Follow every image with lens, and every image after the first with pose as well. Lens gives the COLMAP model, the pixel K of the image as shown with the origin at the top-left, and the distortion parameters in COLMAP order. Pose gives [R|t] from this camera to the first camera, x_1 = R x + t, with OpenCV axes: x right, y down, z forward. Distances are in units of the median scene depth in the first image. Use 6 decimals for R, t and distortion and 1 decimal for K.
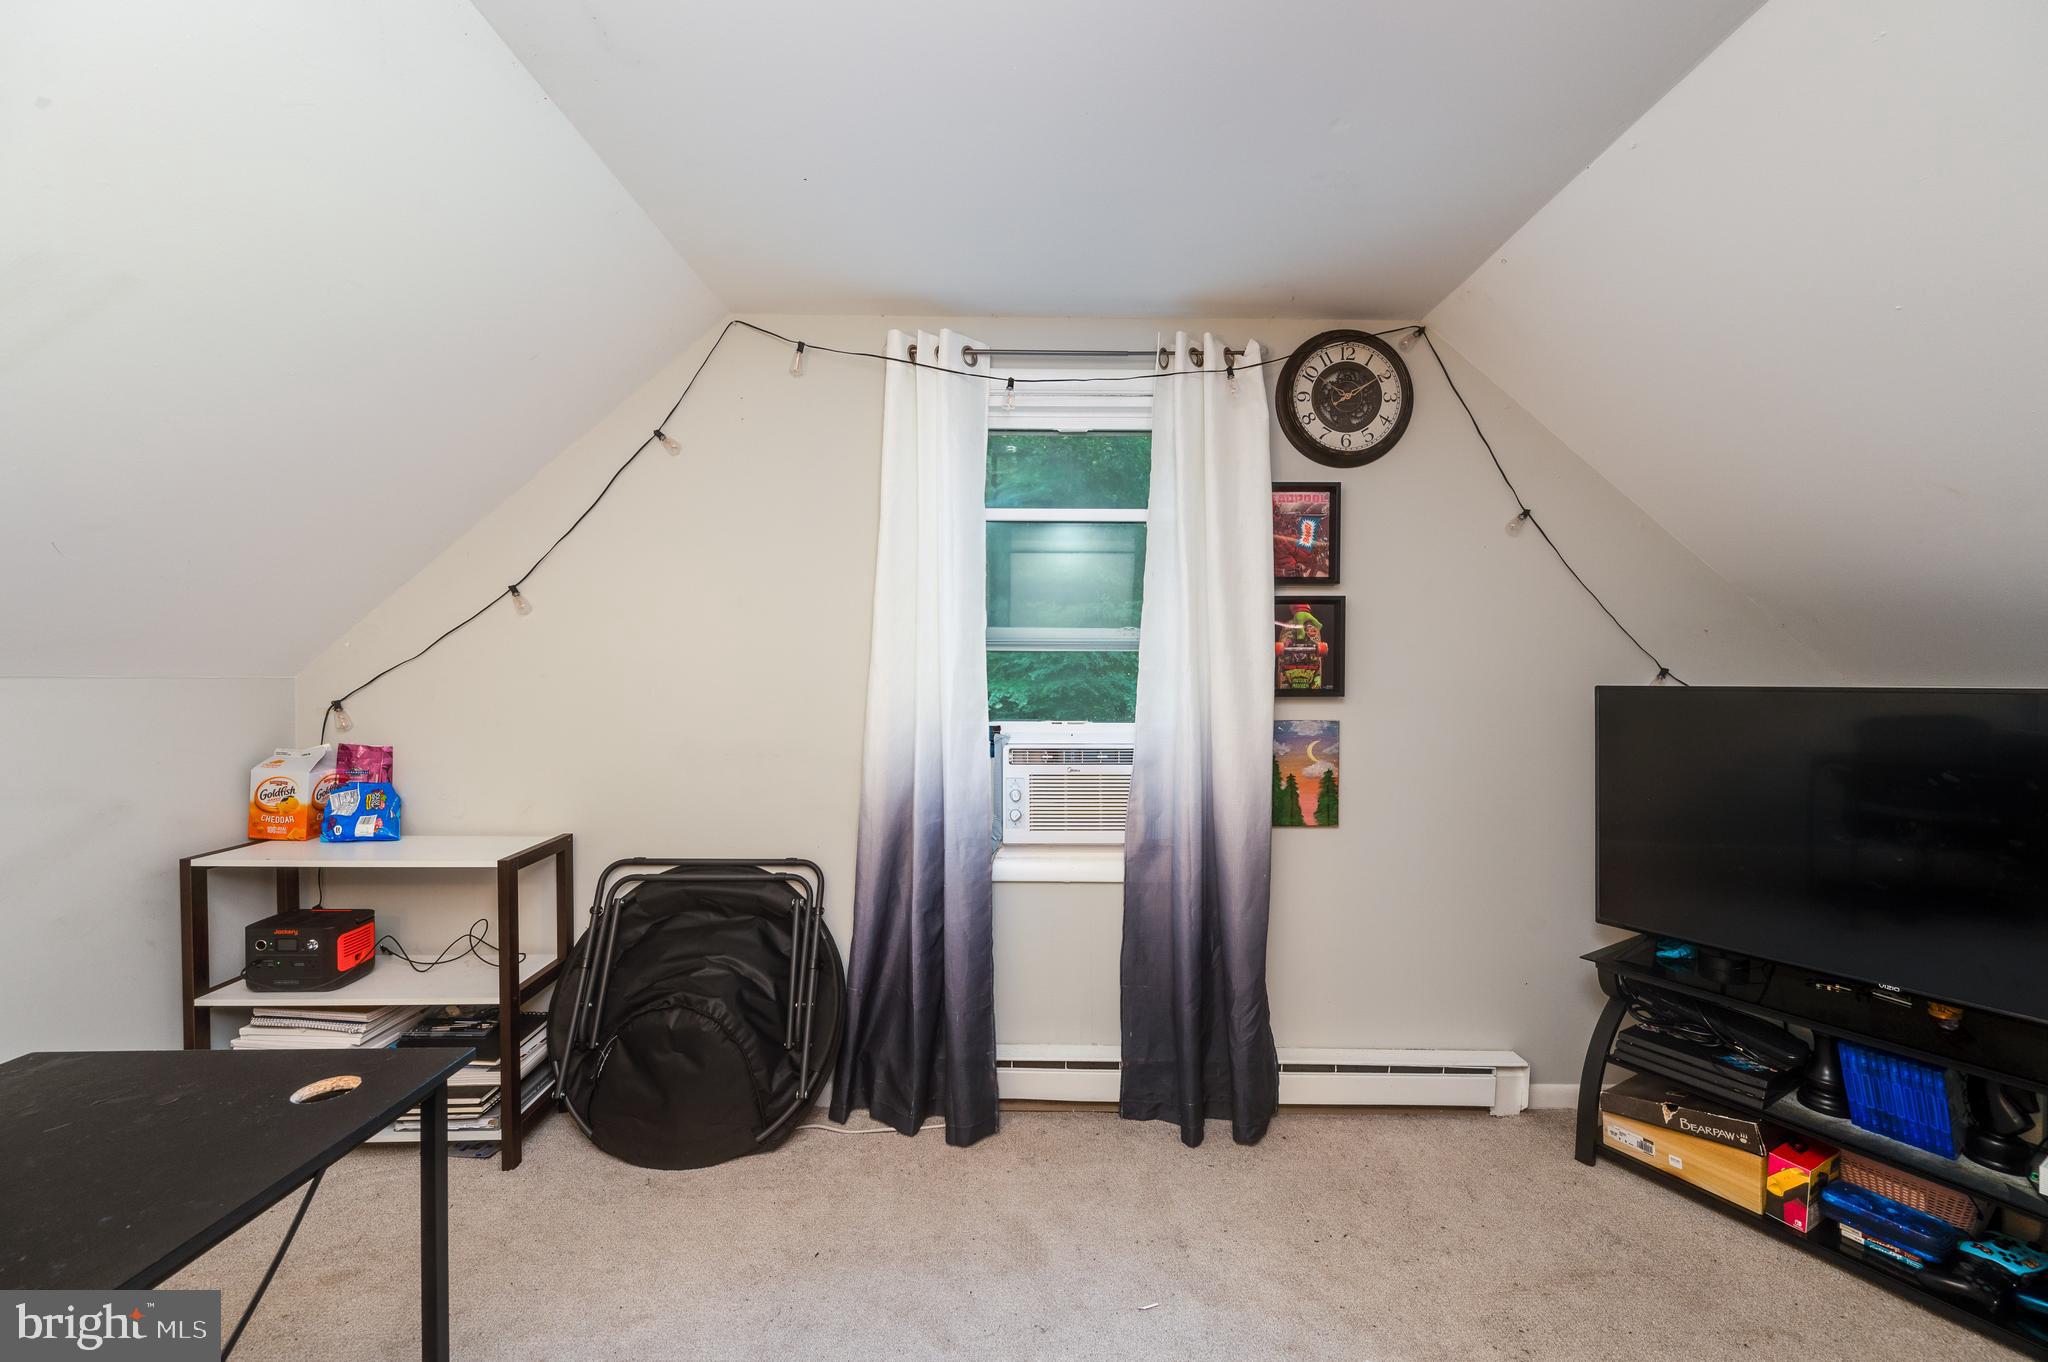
lens RADIAL K [[802.6, 0, 1033.1], [0, 802.6, 686.0], [0, 0, 1]] dist [0.006435, -0.000063]
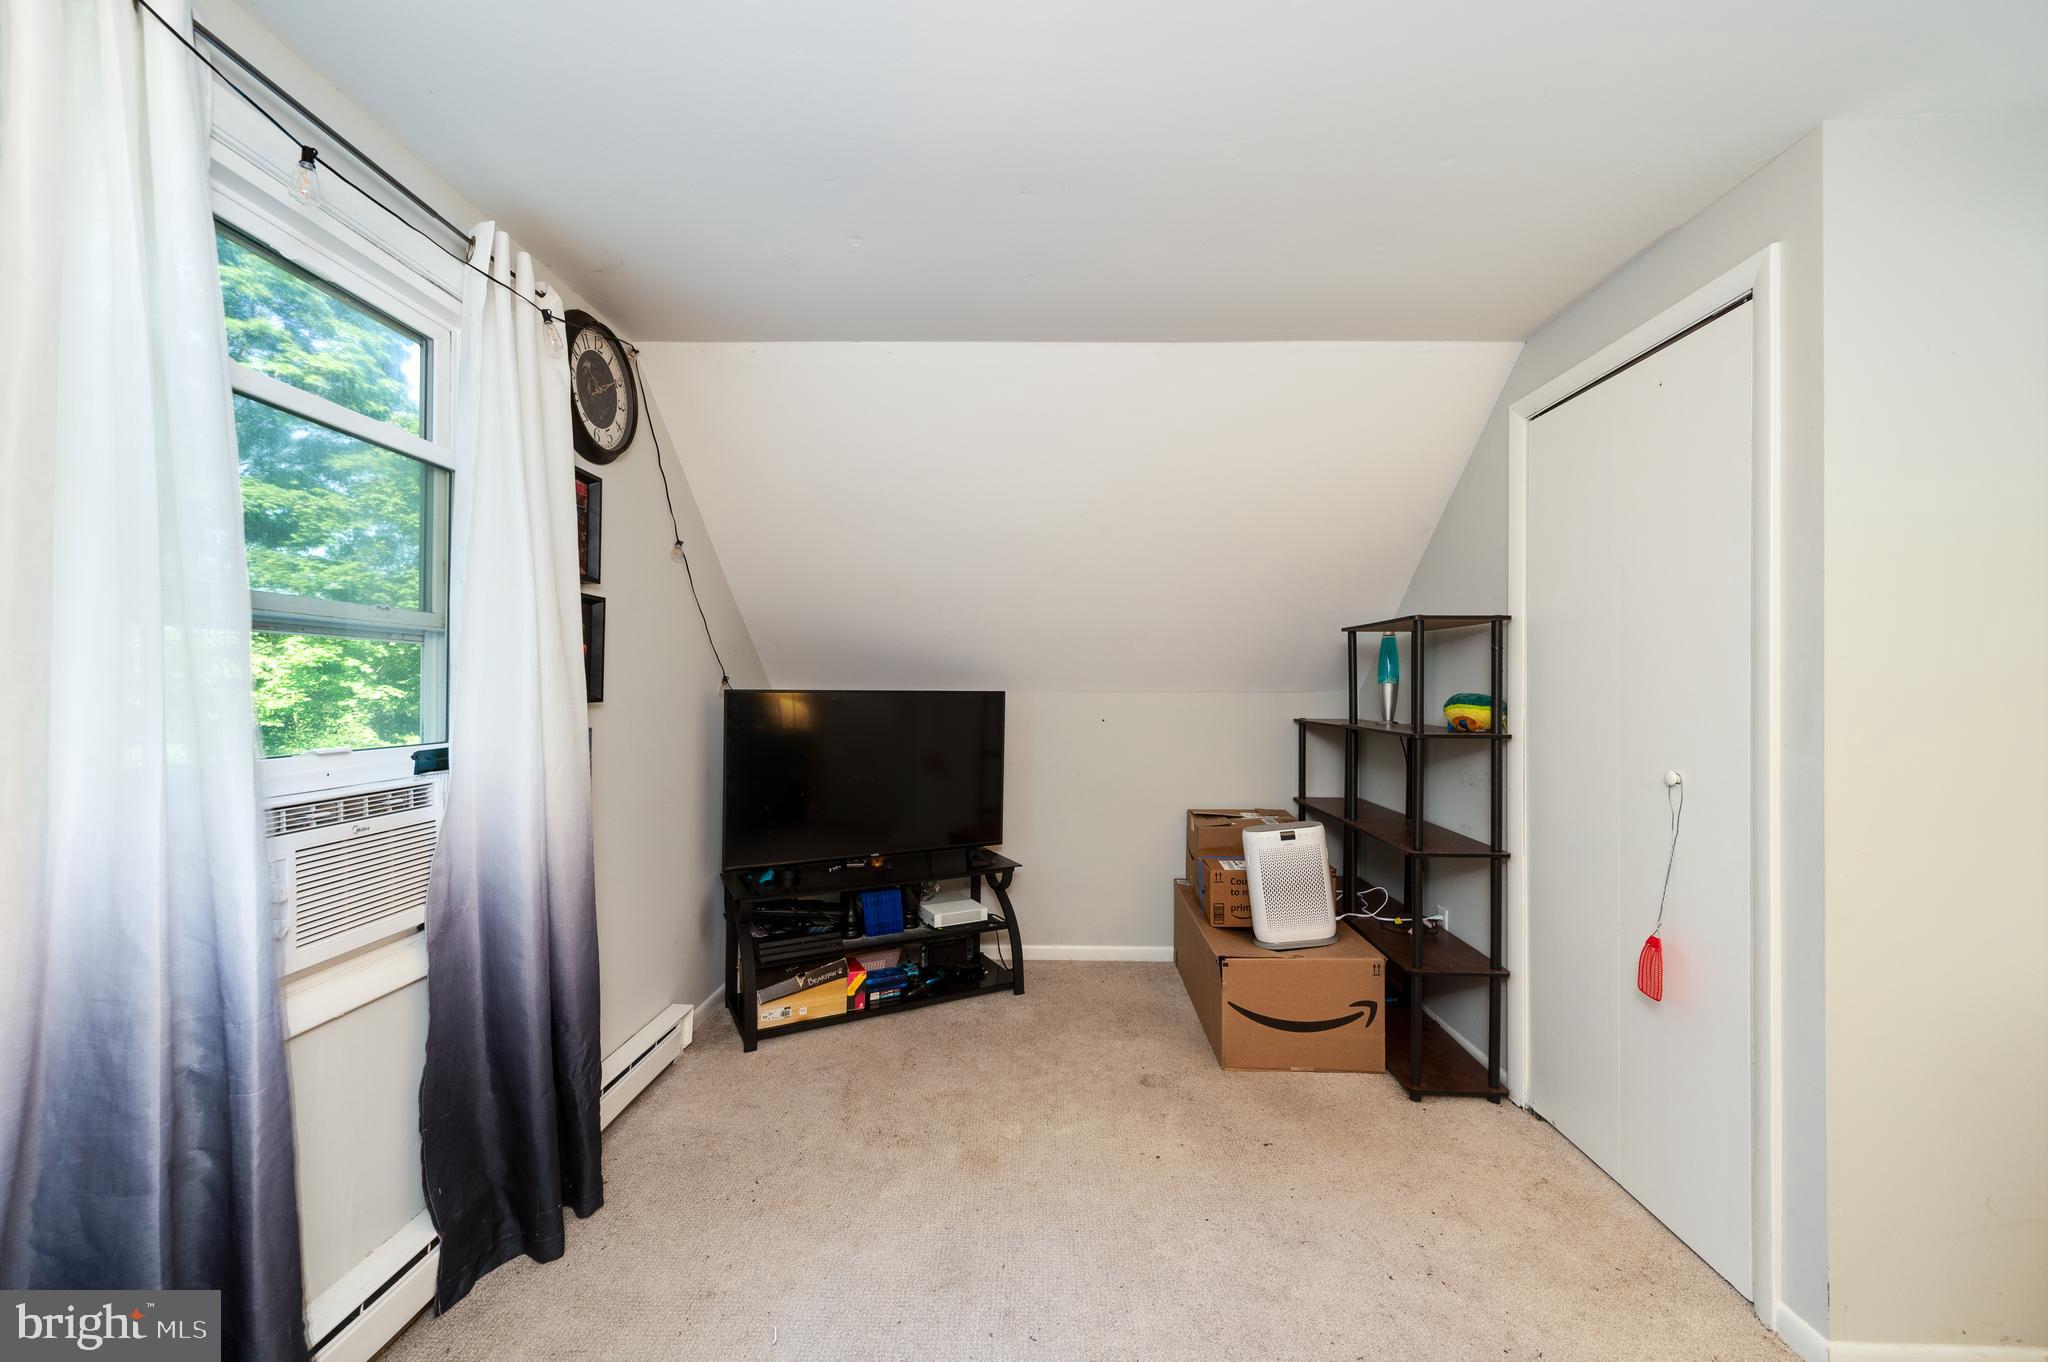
lens RADIAL K [[802.6, 0, 1033.1], [0, 802.6, 686.0], [0, 0, 1]] dist [0.006435, -0.000063]
pose [[0.030552, -0.003790, 0.999526, -0.644181], [0.008677, 0.999956, 0.003526, -0.005065], [-0.999496, 0.008565, 0.030583, 0.522785]]
